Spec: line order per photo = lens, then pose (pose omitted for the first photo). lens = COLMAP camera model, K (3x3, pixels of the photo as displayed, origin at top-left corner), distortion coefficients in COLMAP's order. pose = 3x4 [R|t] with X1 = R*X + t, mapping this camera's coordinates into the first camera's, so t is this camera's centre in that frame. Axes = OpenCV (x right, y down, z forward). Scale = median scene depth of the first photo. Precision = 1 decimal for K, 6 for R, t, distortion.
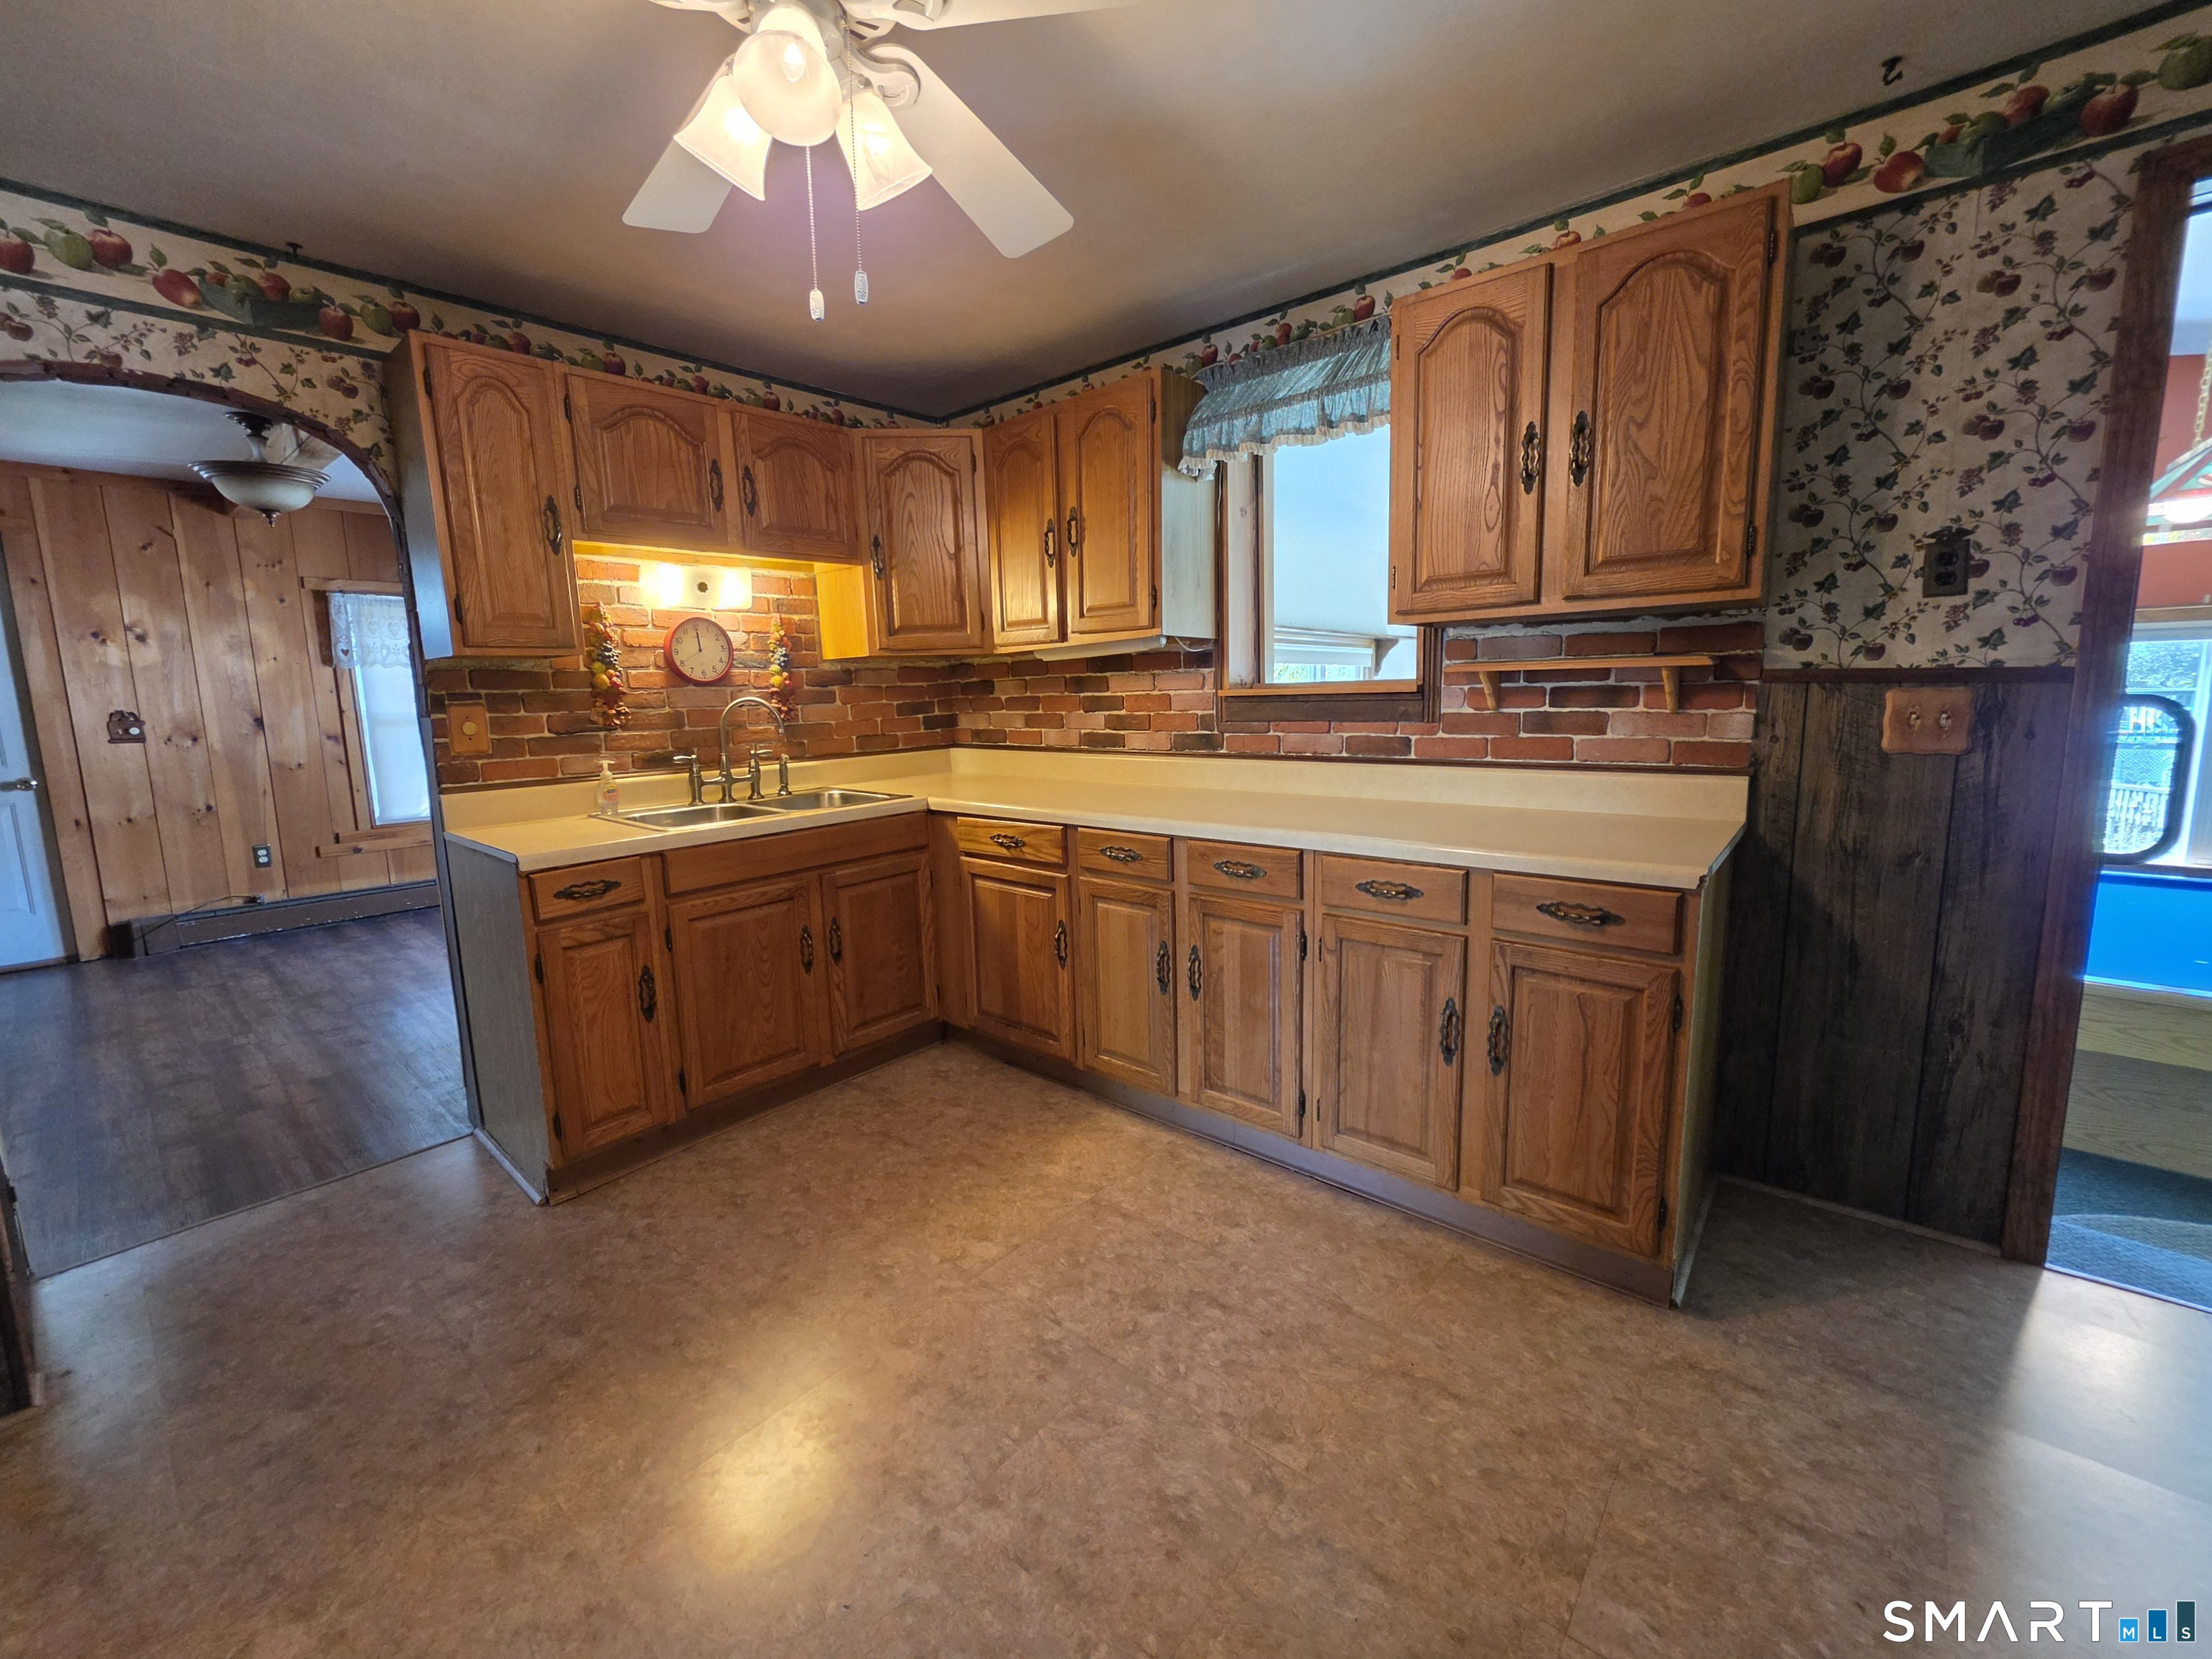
lens RADIAL K [[892.5, 0, 1113.9], [0, 892.5, 823.7], [0, 0, 1]] dist [-0.003939, 0.001049]
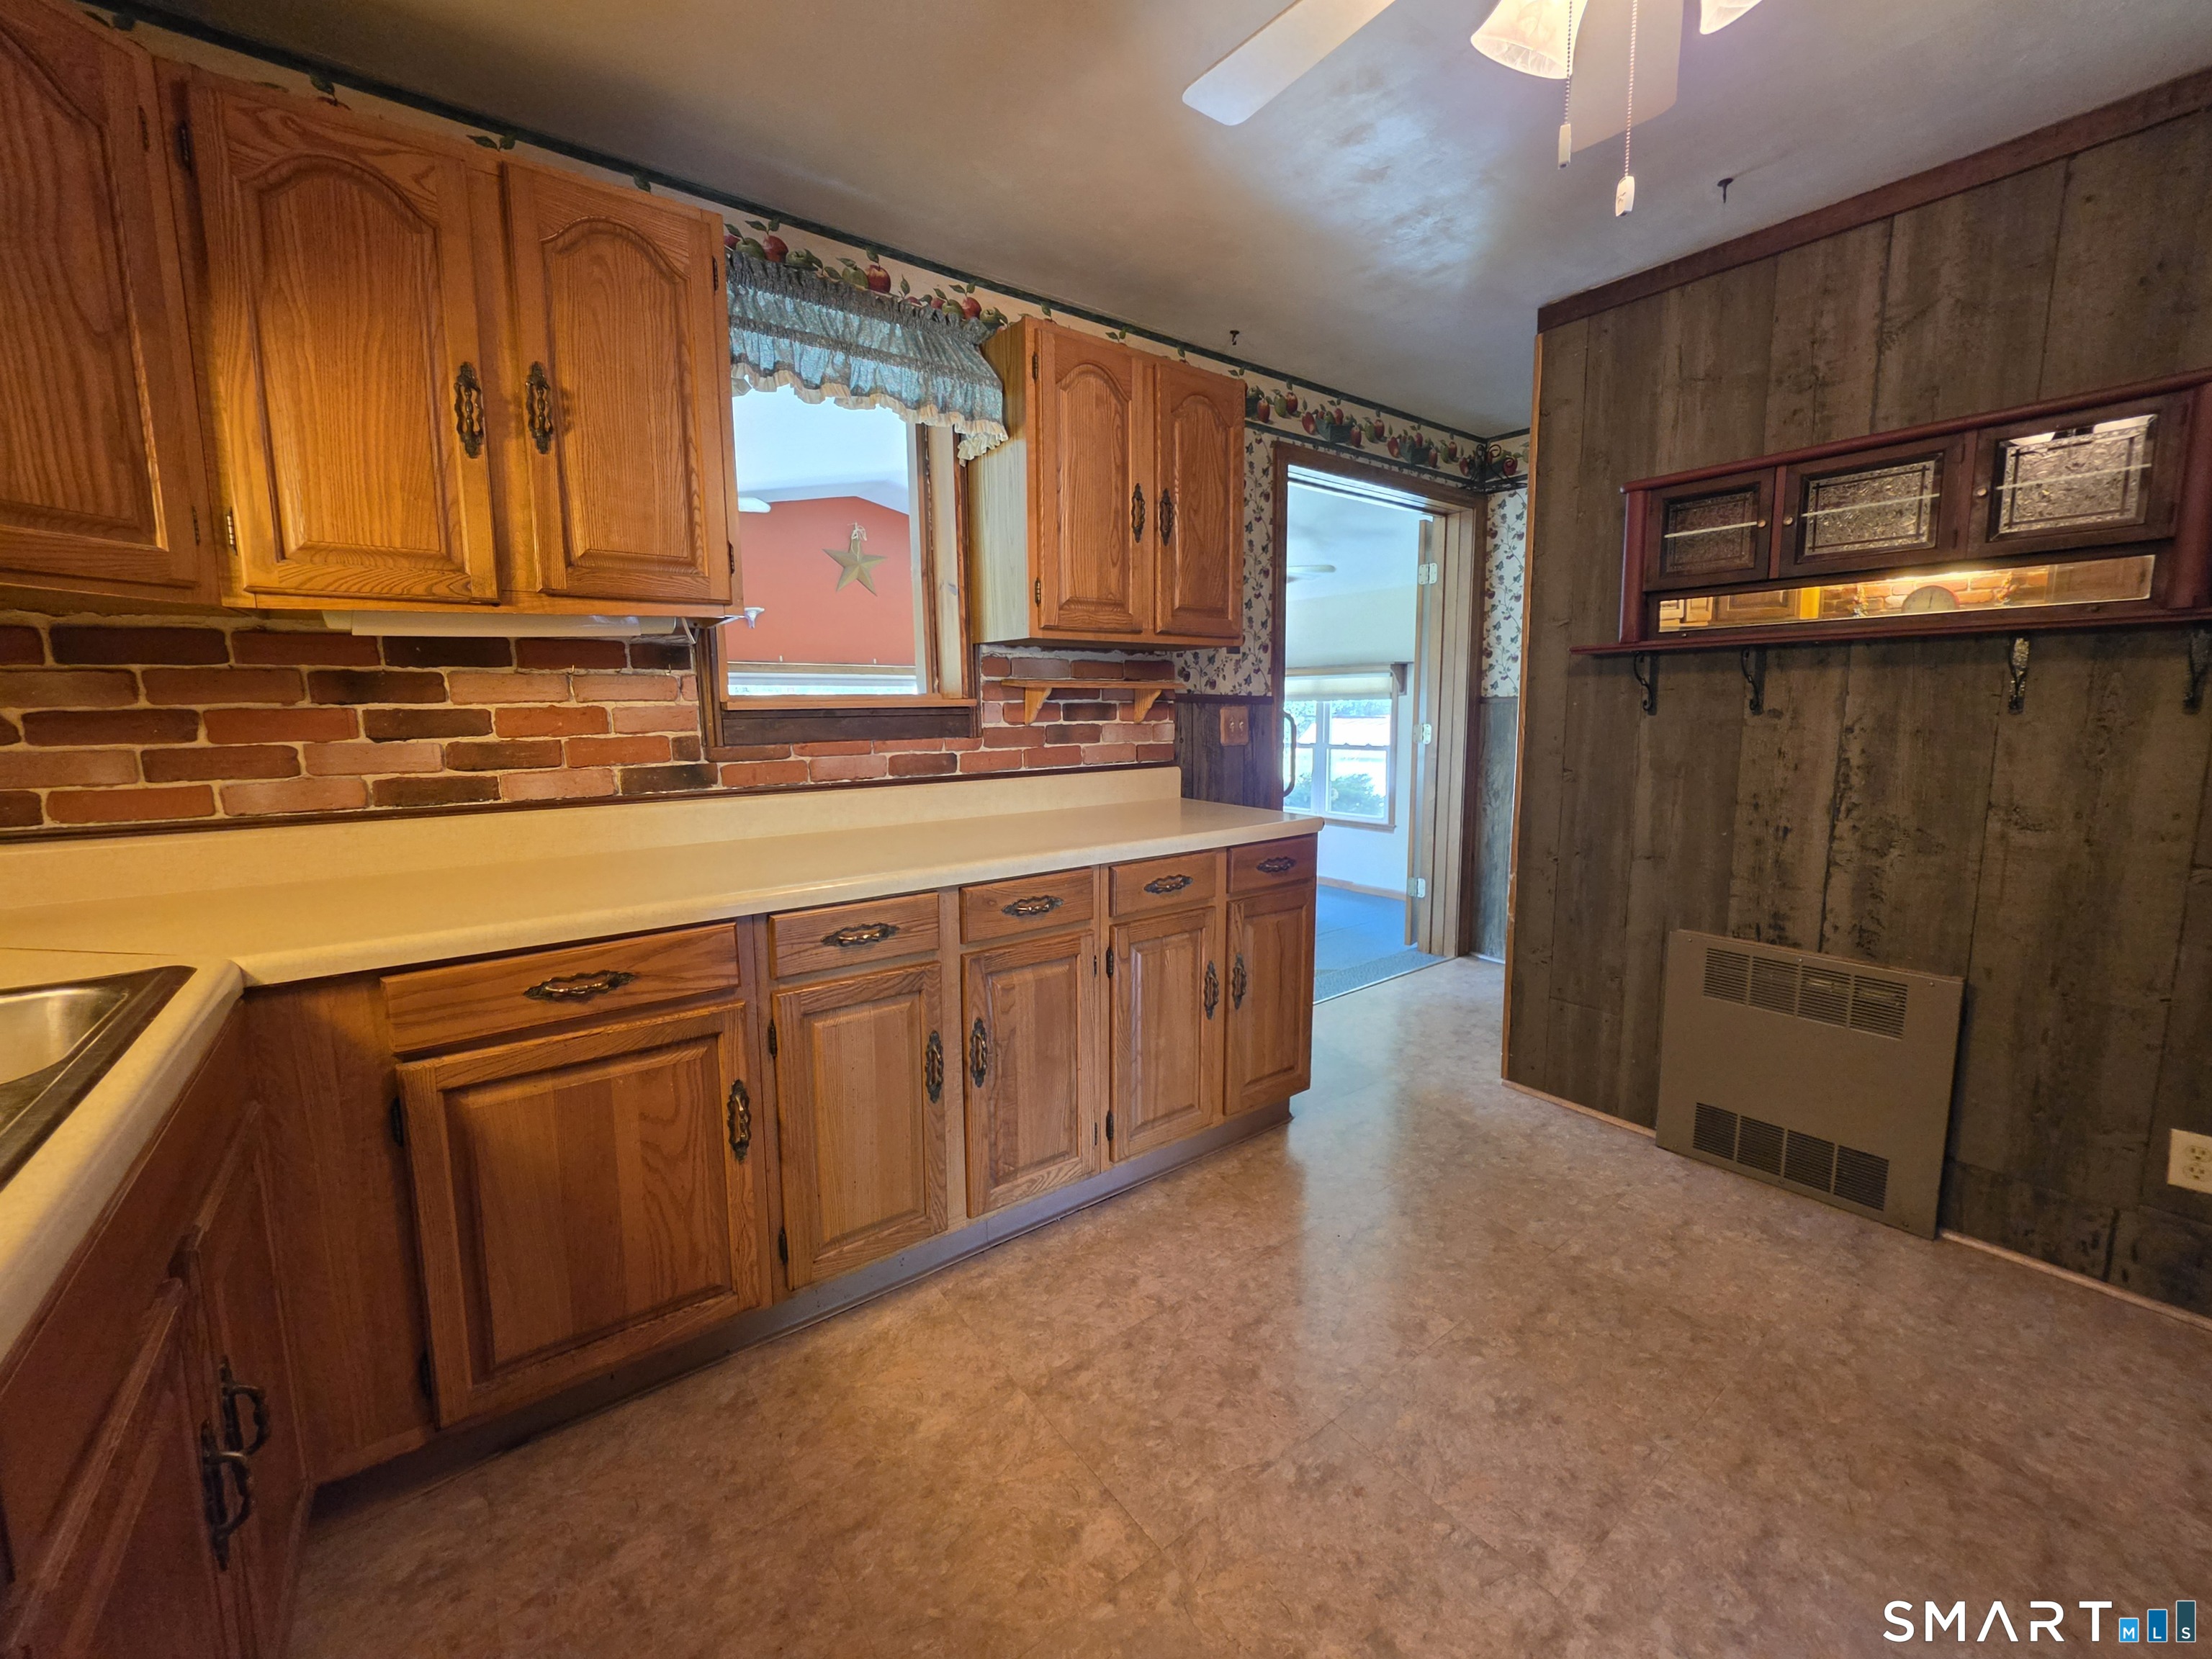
lens RADIAL K [[892.5, 0, 1110.6], [0, 892.5, 821.4], [0, 0, 1]] dist [-0.003939, 0.001049]
pose [[0.210359, -0.105915, 0.971870, -0.616588], [0.148042, 0.986101, 0.075423, -0.075882], [-0.966350, 0.128012, 0.223115, 0.662633]]
